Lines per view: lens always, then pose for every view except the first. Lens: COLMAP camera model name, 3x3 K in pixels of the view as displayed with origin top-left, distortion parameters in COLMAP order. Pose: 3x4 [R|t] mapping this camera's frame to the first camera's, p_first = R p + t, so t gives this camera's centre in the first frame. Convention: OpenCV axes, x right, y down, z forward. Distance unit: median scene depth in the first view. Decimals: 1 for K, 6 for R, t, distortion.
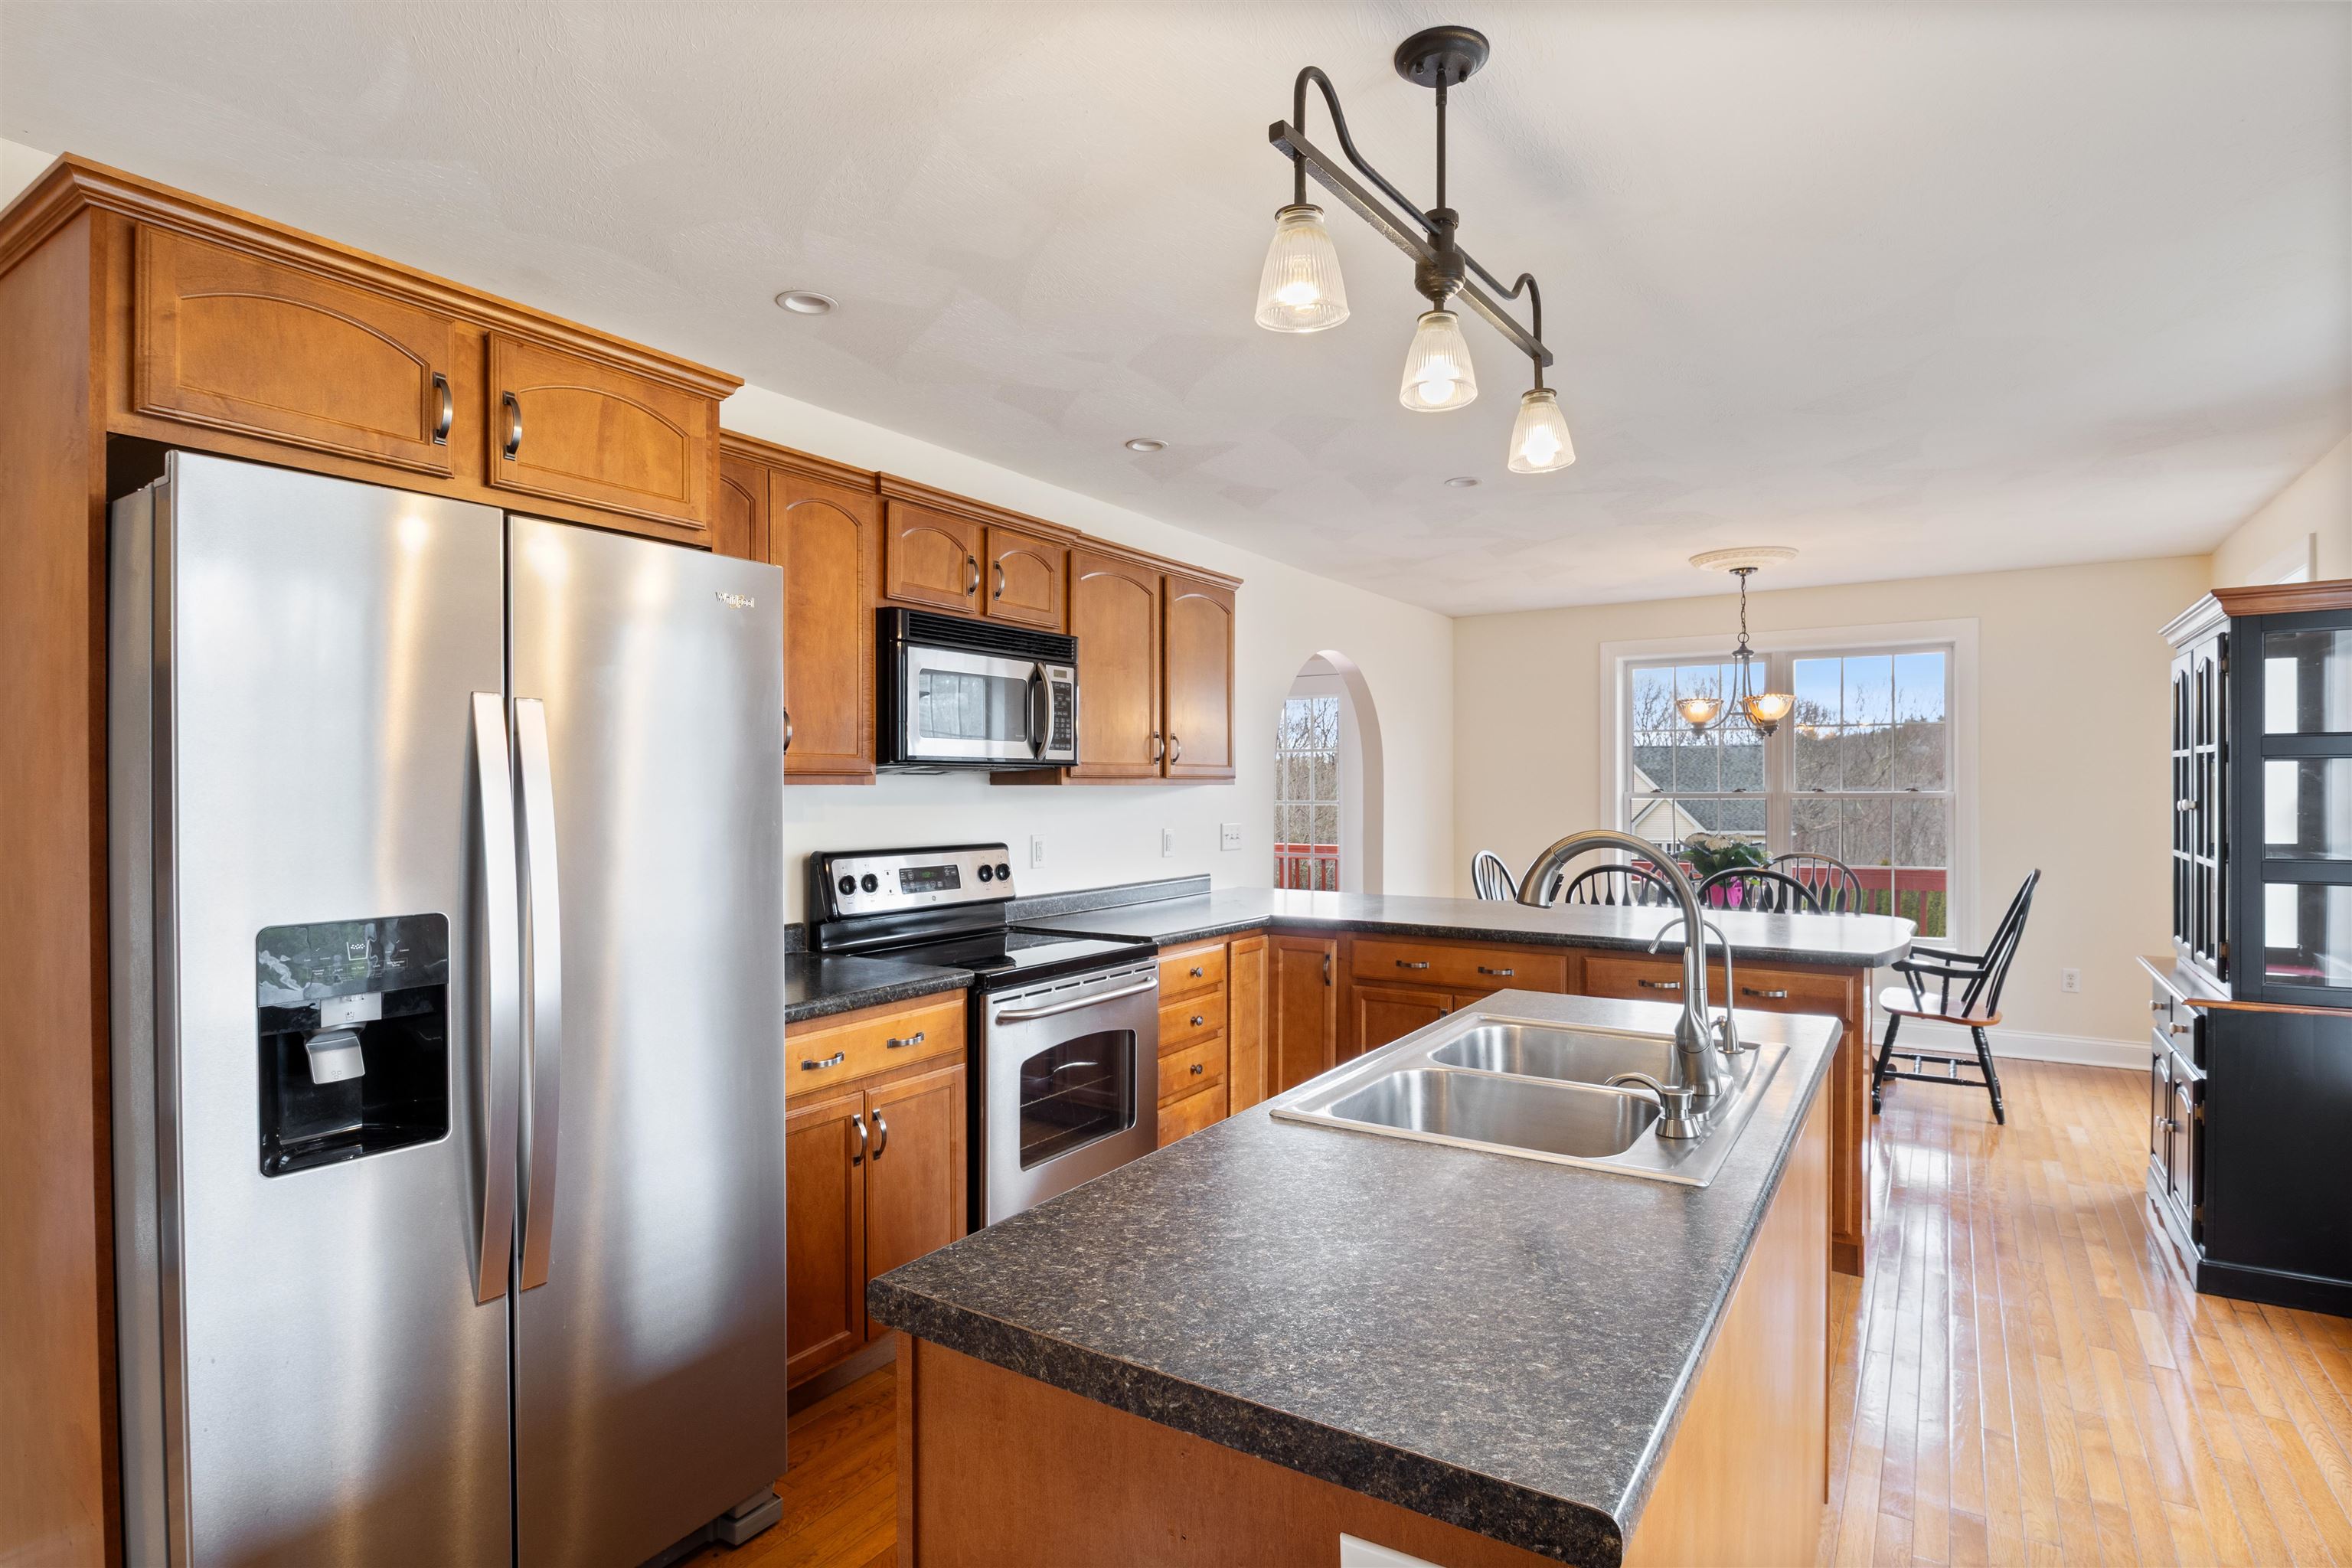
lens RADIAL K [[1196.9, 0, 1172.5], [0, 1196.9, 783.9], [0, 0, 1]] dist [-0.000681, -0.001882]
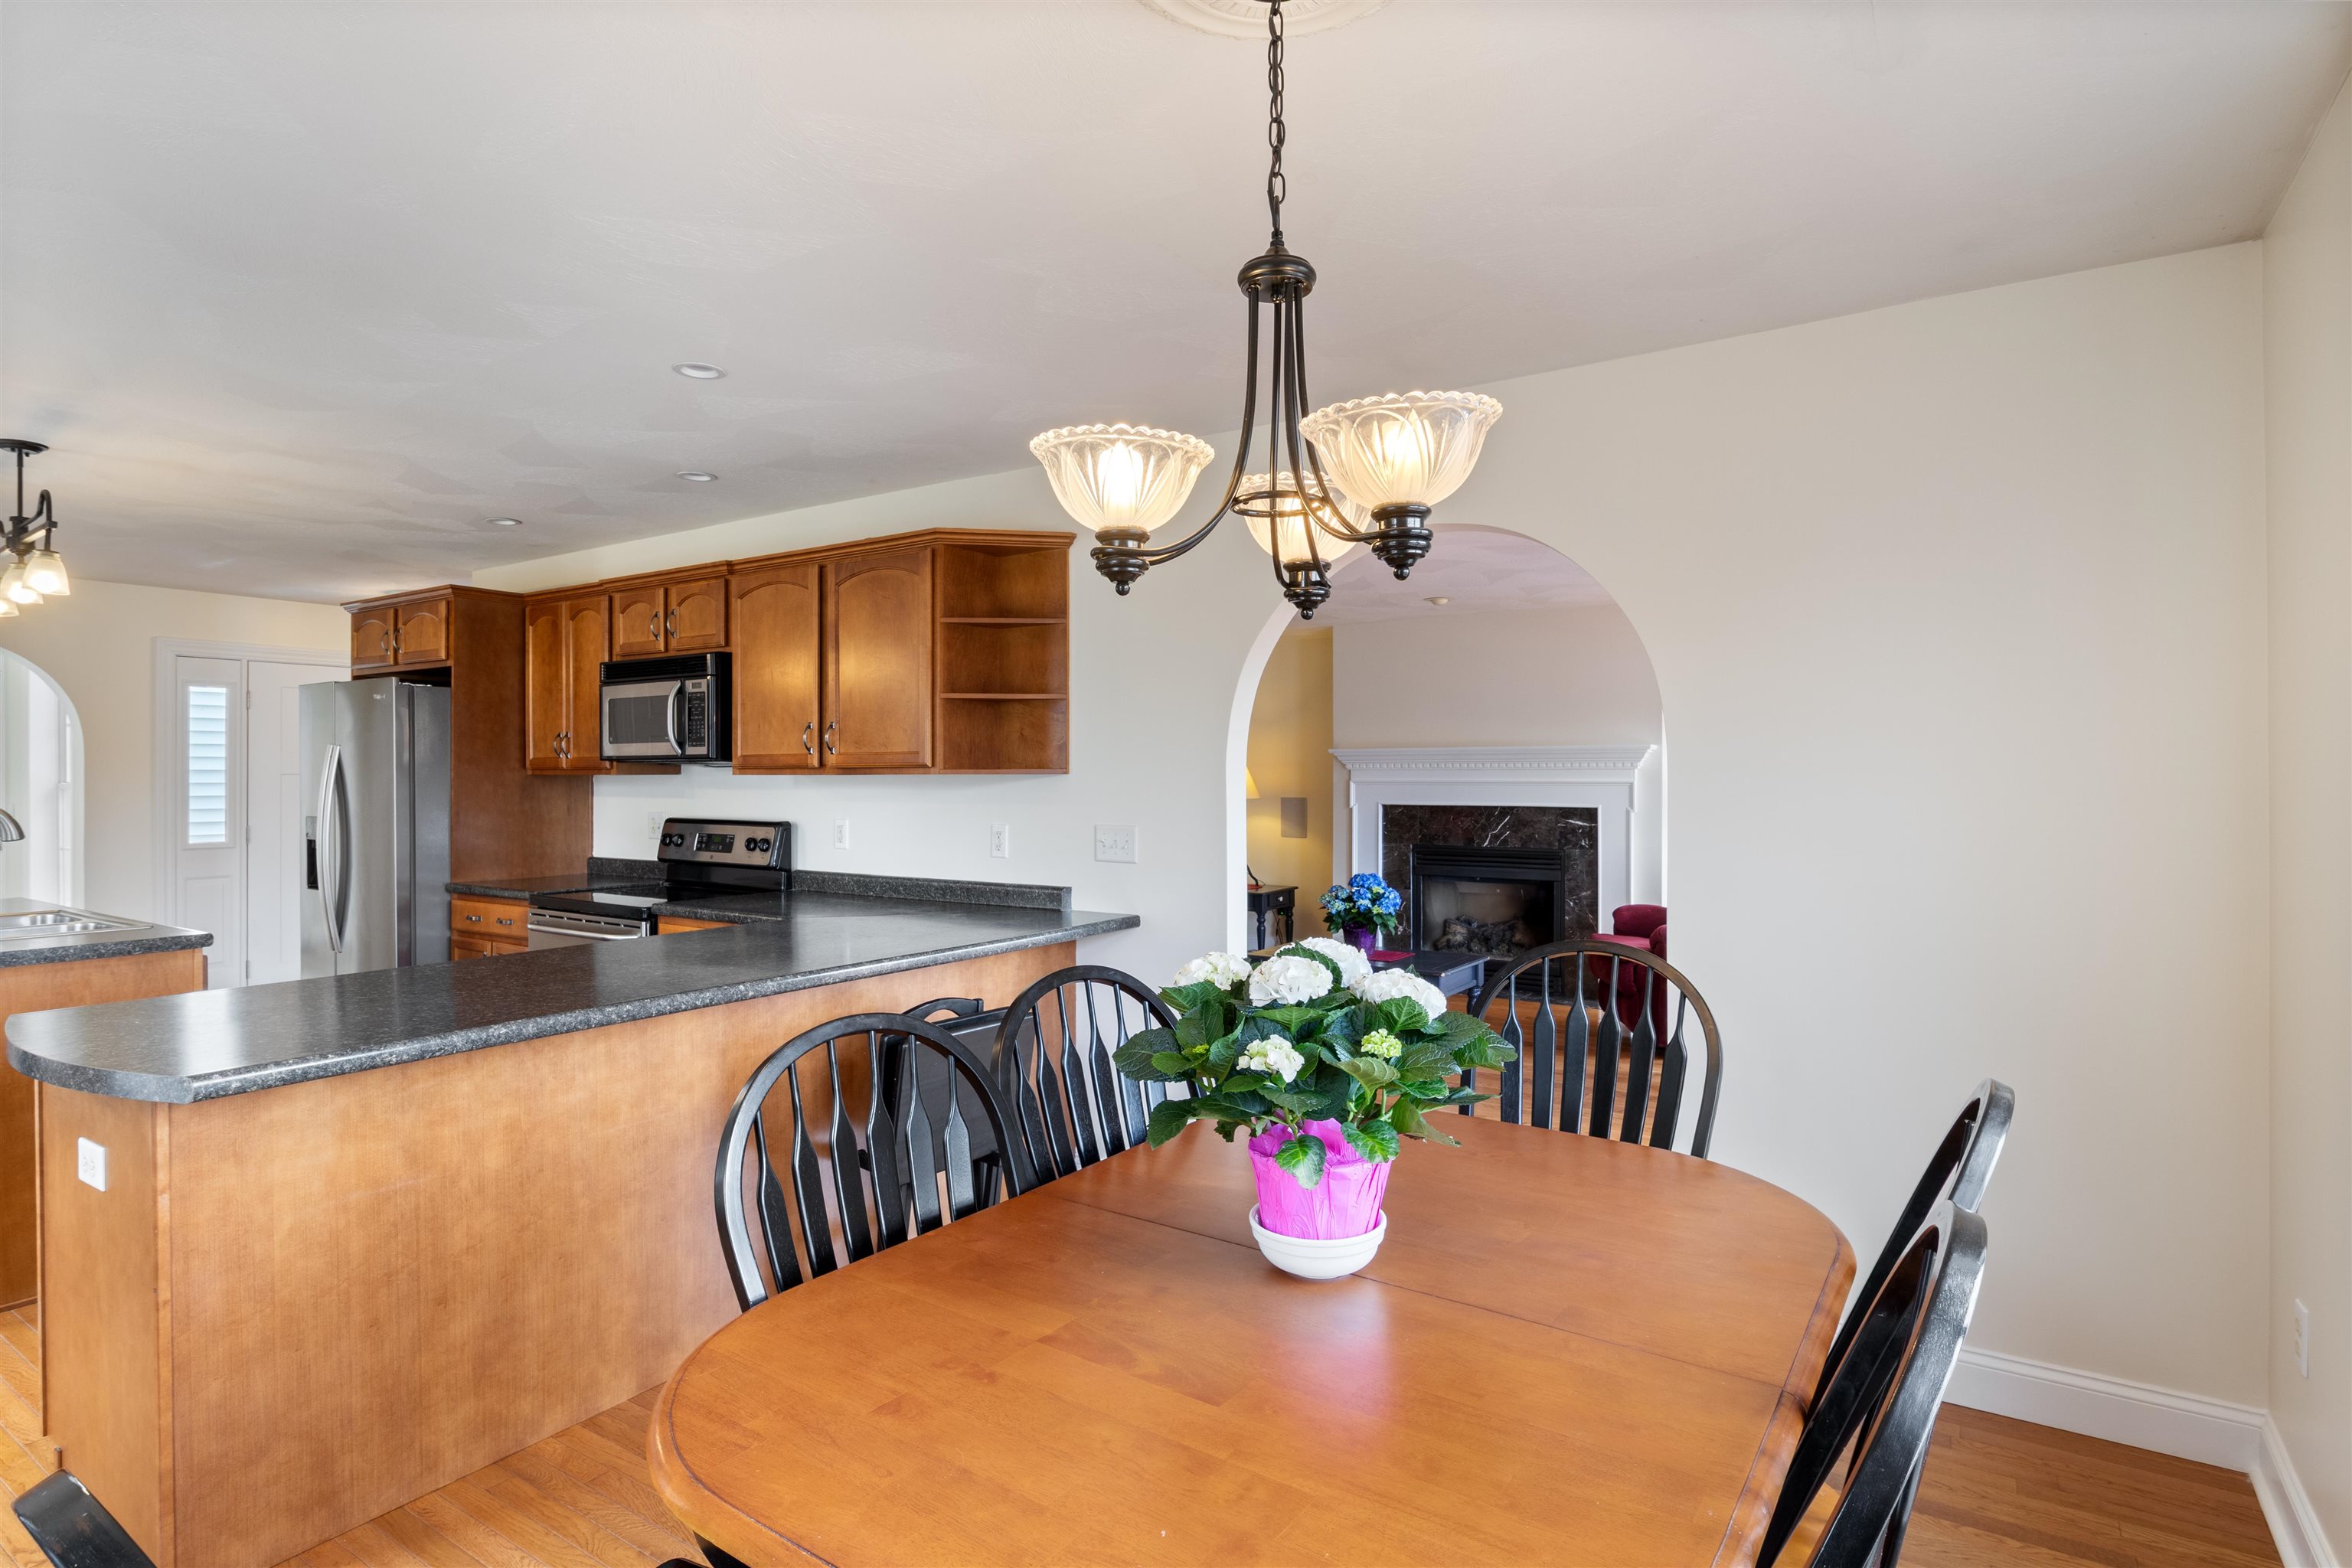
lens RADIAL K [[1196.9, 0, 1166.5], [0, 1196.9, 771.5], [0, 0, 1]] dist [-0.000681, -0.001882]
pose [[-0.008319, -0.000448, -0.999965, 1.150024], [0.001892, 0.999998, -0.000464, -0.001230], [0.999964, -0.001896, -0.008319, 1.507690]]
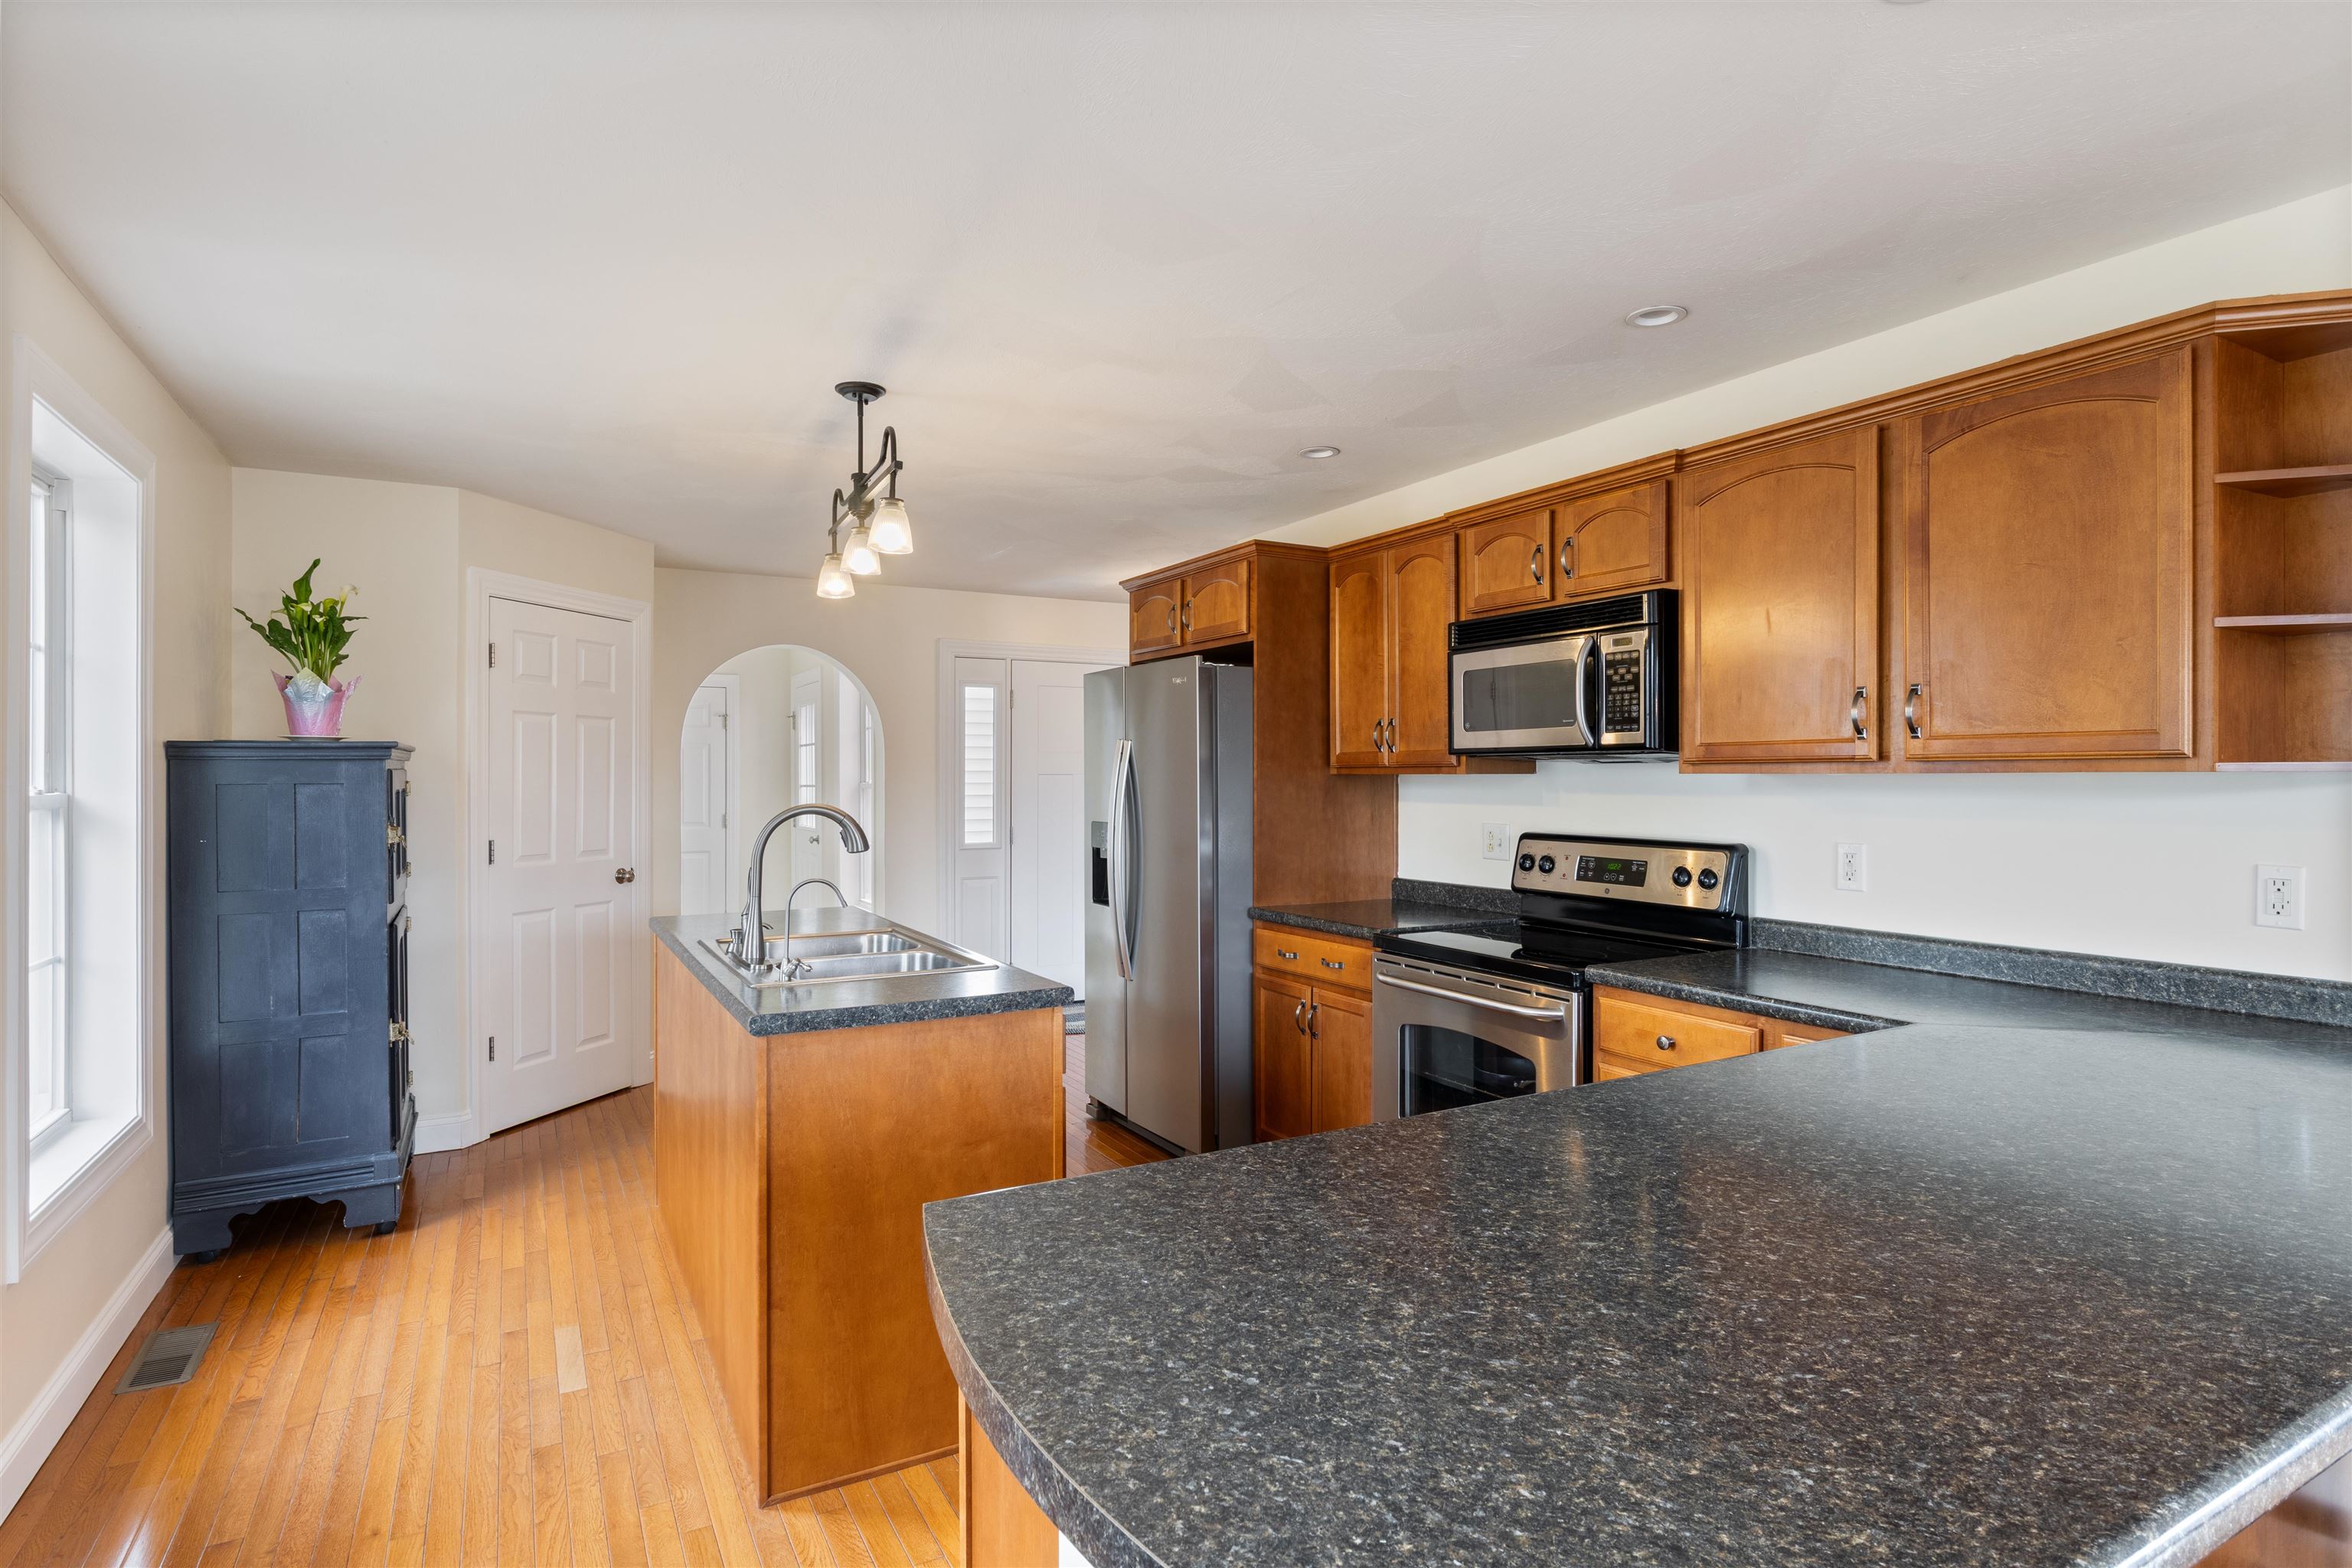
lens RADIAL K [[1196.9, 0, 1190.3], [0, 1196.9, 769.7], [0, 0, 1]] dist [-0.000681, -0.001882]
pose [[-0.450460, -0.003286, -0.892790, 0.799559], [0.002062, 0.999987, -0.004721, 0.001383], [0.892794, -0.003967, -0.450448, 1.115793]]
